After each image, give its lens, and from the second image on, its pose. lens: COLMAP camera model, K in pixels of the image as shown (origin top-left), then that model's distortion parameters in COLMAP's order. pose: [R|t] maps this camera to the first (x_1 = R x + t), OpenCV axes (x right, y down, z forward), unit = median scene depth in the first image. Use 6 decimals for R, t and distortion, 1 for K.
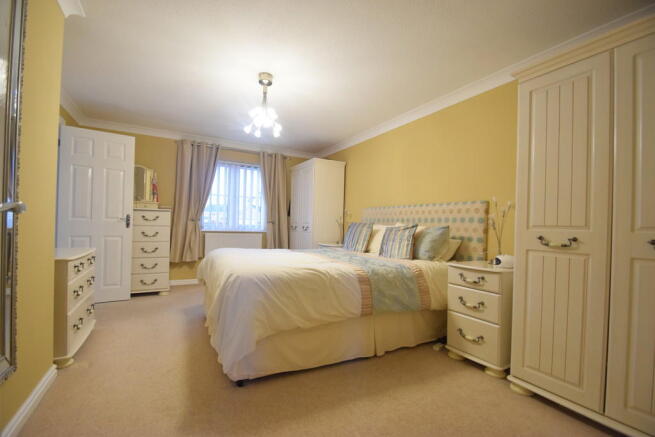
lens RADIAL K [[289.8, 0, 326.3], [0, 289.8, 223.3], [0, 0, 1]] dist [-0.012628, -0.000195]
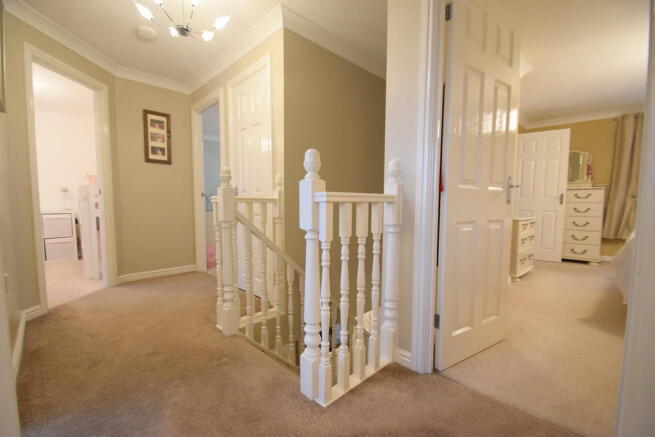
lens RADIAL K [[289.8, 0, 326.2], [0, 289.8, 222.8], [0, 0, 1]] dist [-0.012628, -0.000195]
pose [[0.259472, 0.052522, -0.964321, 0.222400], [0.006077, 0.998411, 0.056014, 0.017734], [0.965731, -0.020394, 0.258741, -0.269685]]
